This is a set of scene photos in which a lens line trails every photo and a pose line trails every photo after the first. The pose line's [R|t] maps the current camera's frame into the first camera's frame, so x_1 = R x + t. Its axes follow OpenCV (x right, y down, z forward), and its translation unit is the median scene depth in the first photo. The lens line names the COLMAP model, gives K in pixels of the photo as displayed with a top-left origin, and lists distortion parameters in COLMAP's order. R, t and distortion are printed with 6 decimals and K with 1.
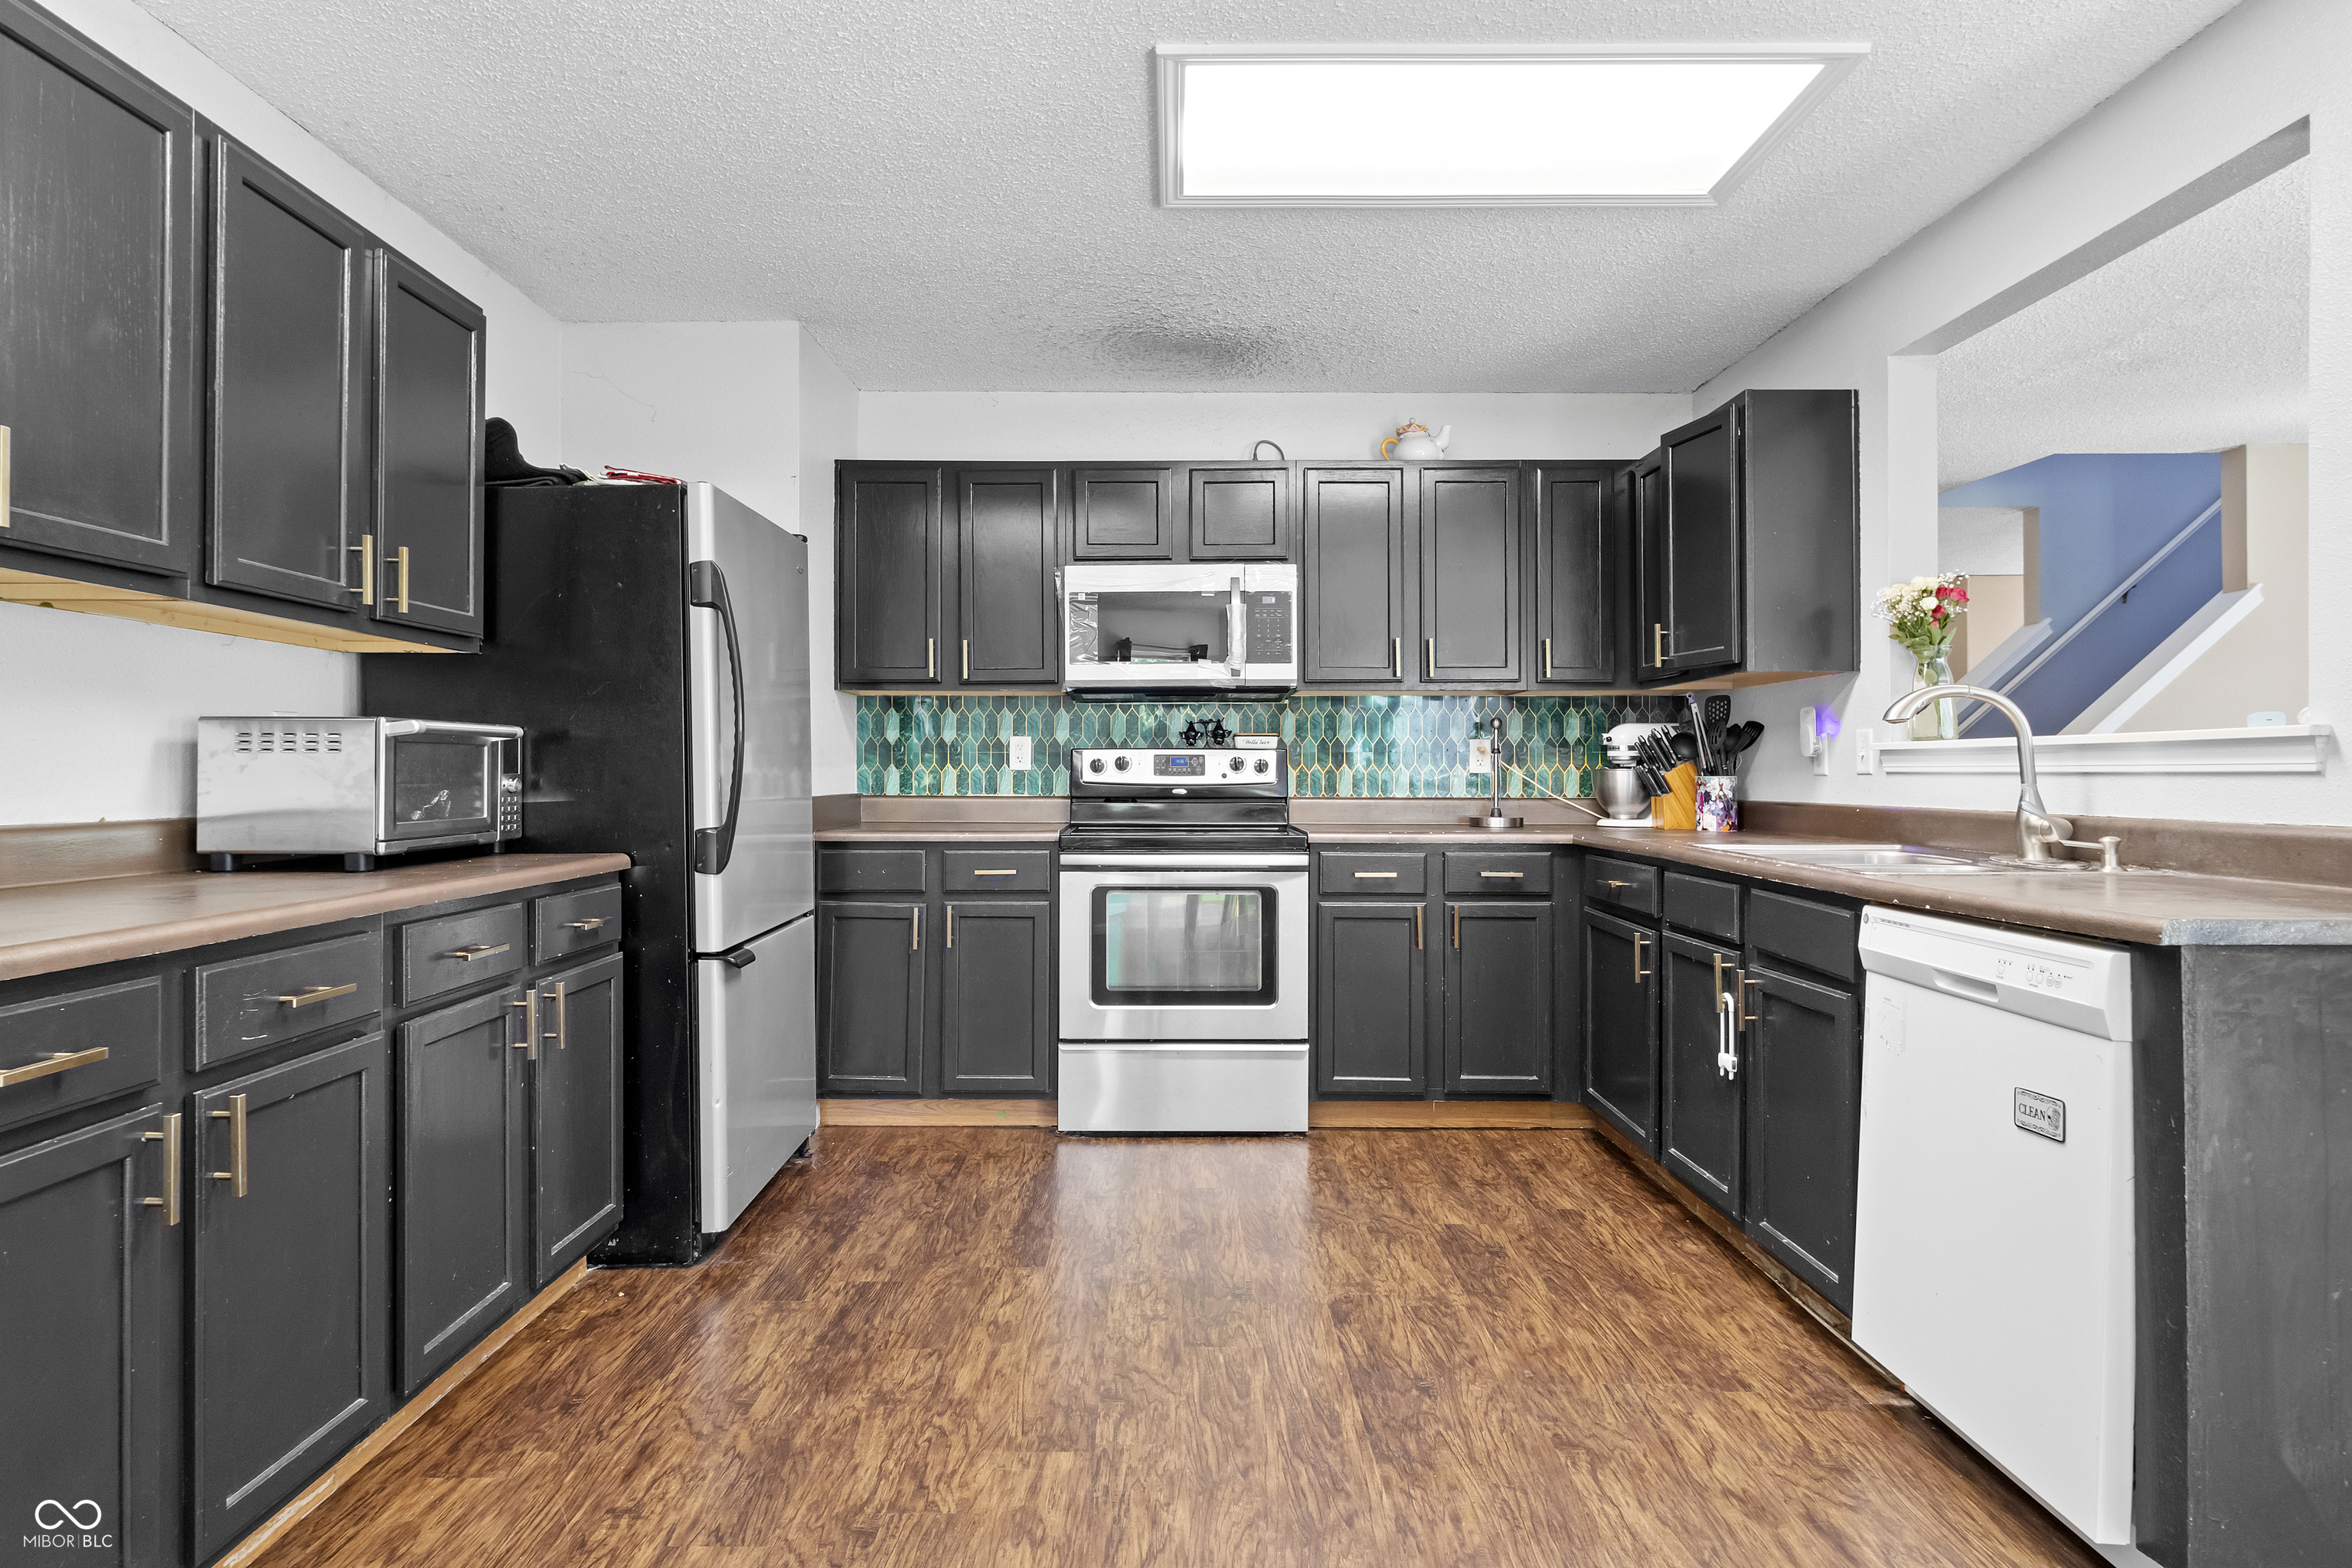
lens RADIAL K [[1282.5, 0, 1113.9], [0, 1282.5, 751.6], [0, 0, 1]] dist [-0.001958, 0.000556]
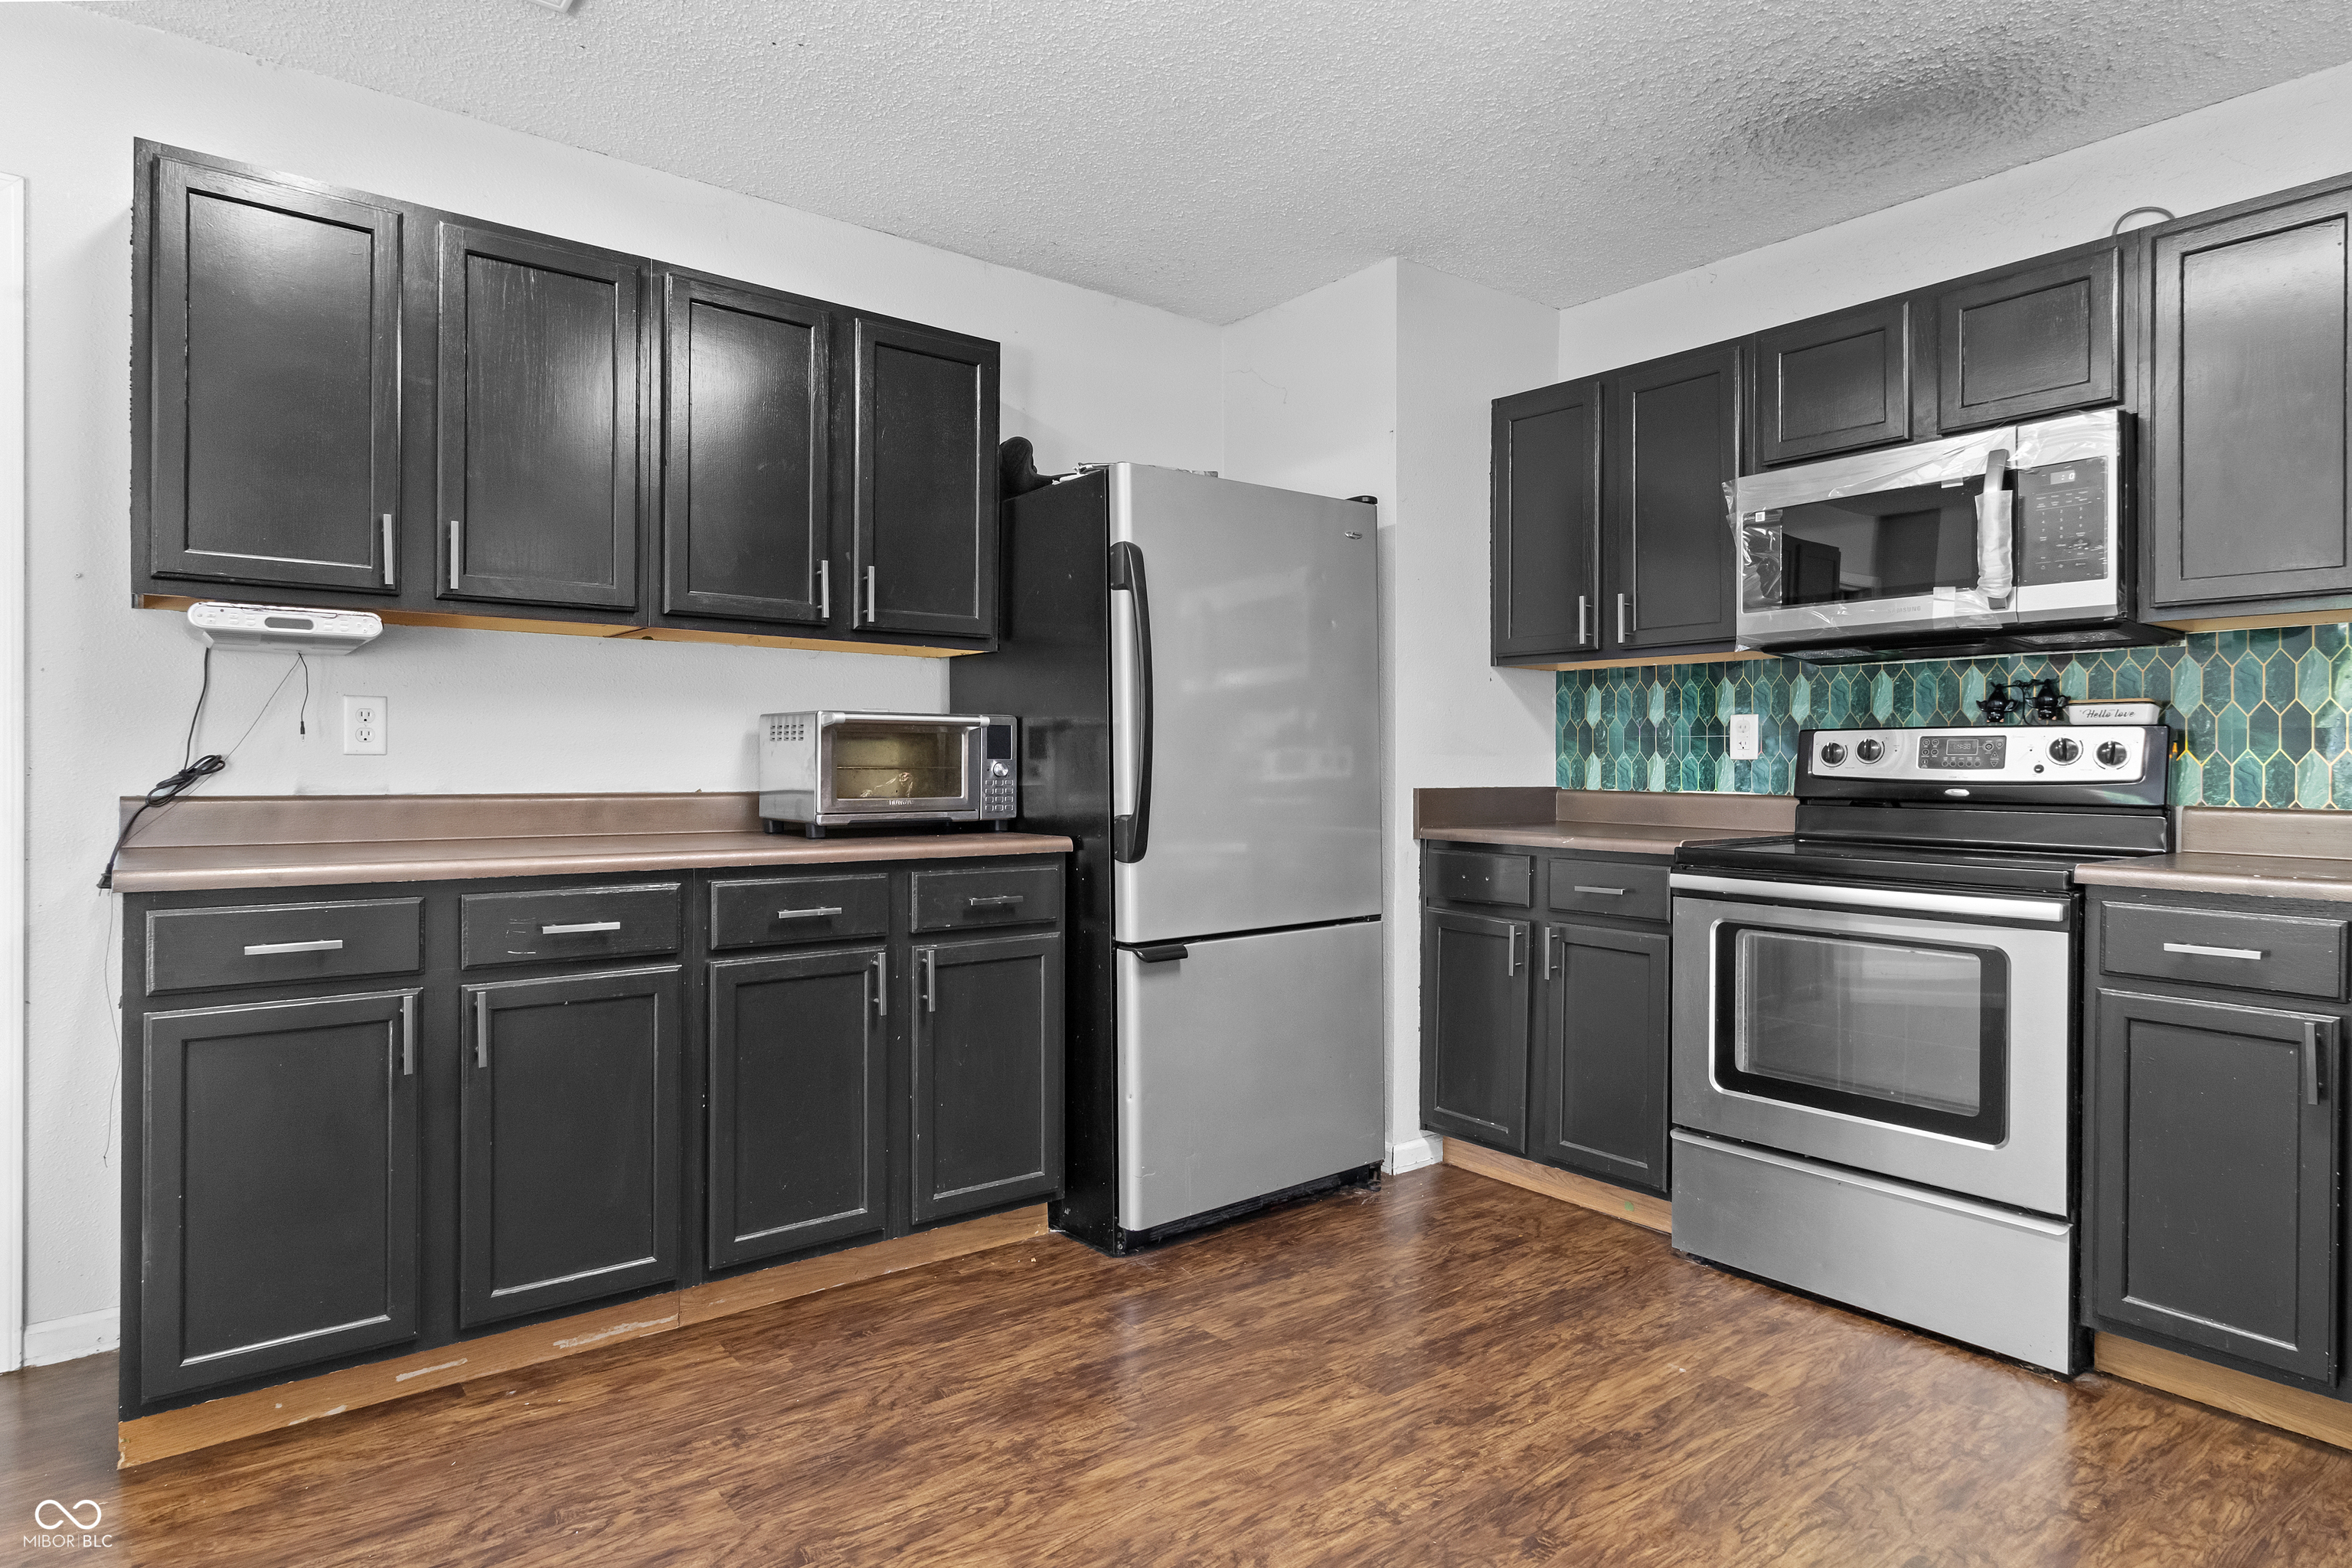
lens RADIAL K [[1282.5, 0, 1124.5], [0, 1282.5, 755.5], [0, 0, 1]] dist [-0.001958, 0.000556]
pose [[0.620261, -0.001836, -0.784394, 0.403020], [0.006749, 0.999973, 0.002996, 0.010014], [0.784367, -0.007152, 0.620256, 0.351930]]
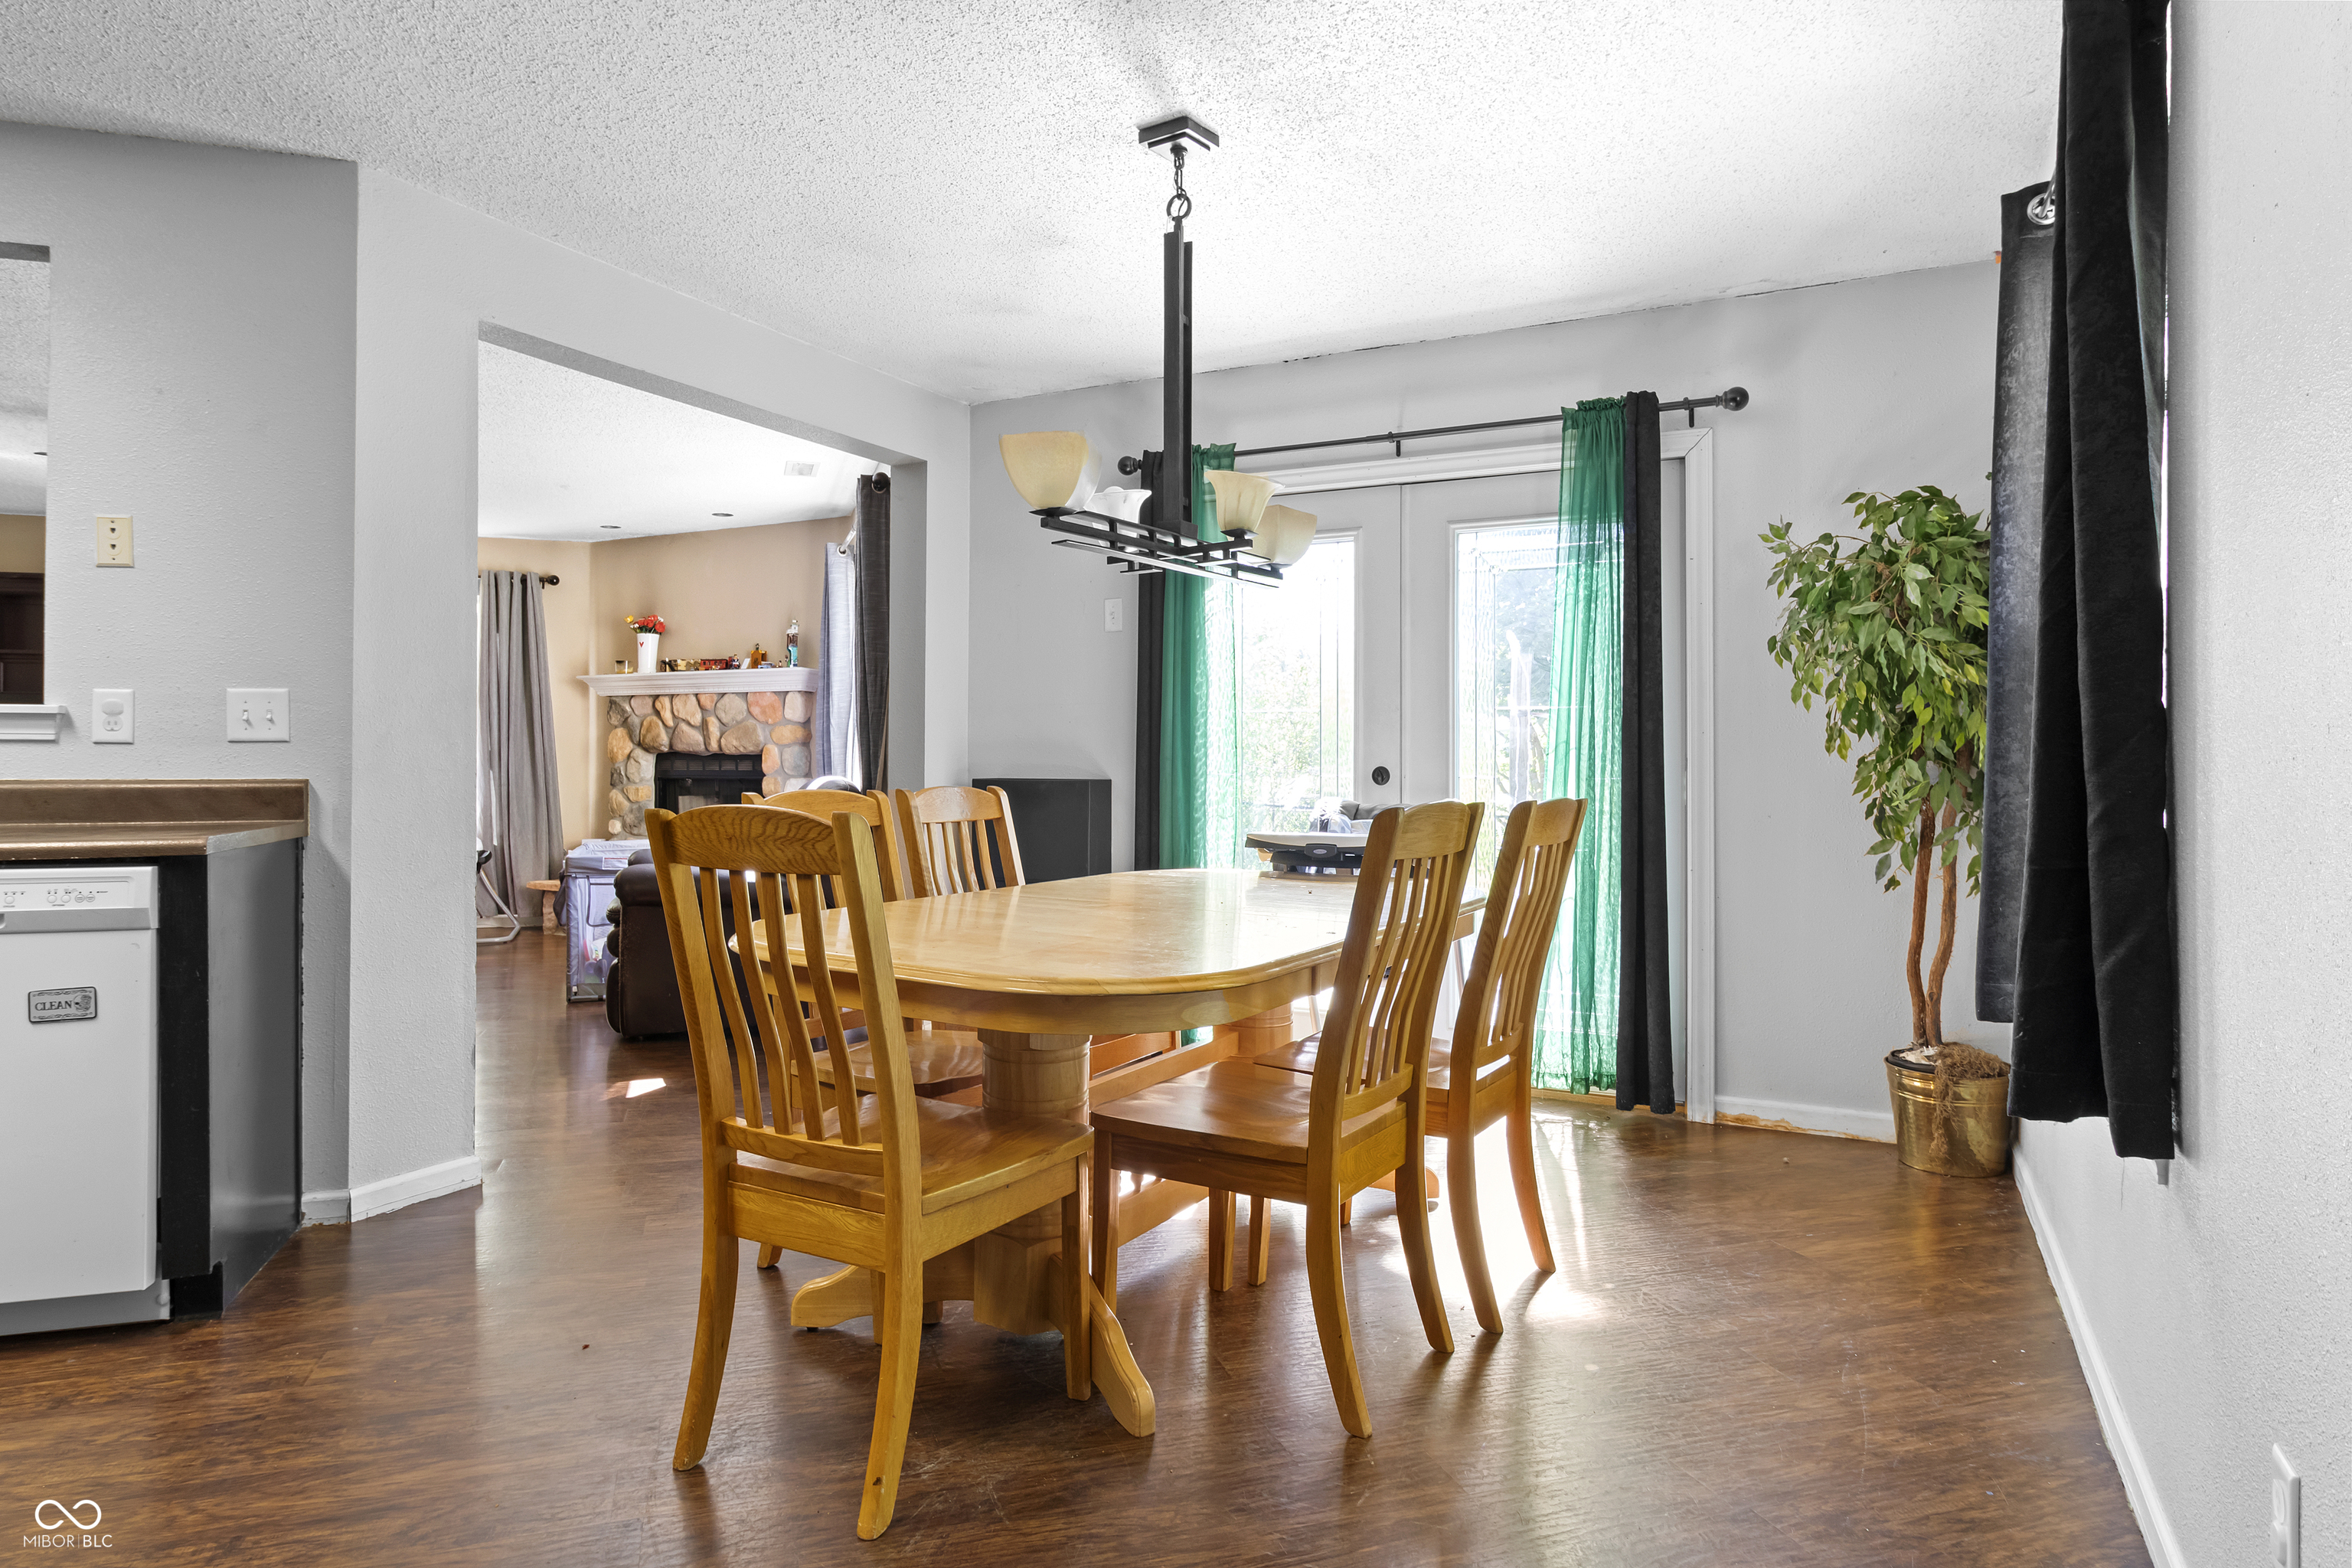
lens RADIAL K [[1365.6, 0, 1217.4], [0, 1365.6, 766.2], [0, 0, 1]] dist [0.000856, -0.003428]
pose [[-0.349150, -0.005053, 0.937053, -0.523425], [-0.017562, 0.999845, -0.001152, 0.014356], [-0.936902, -0.016858, -0.349185, 0.219697]]
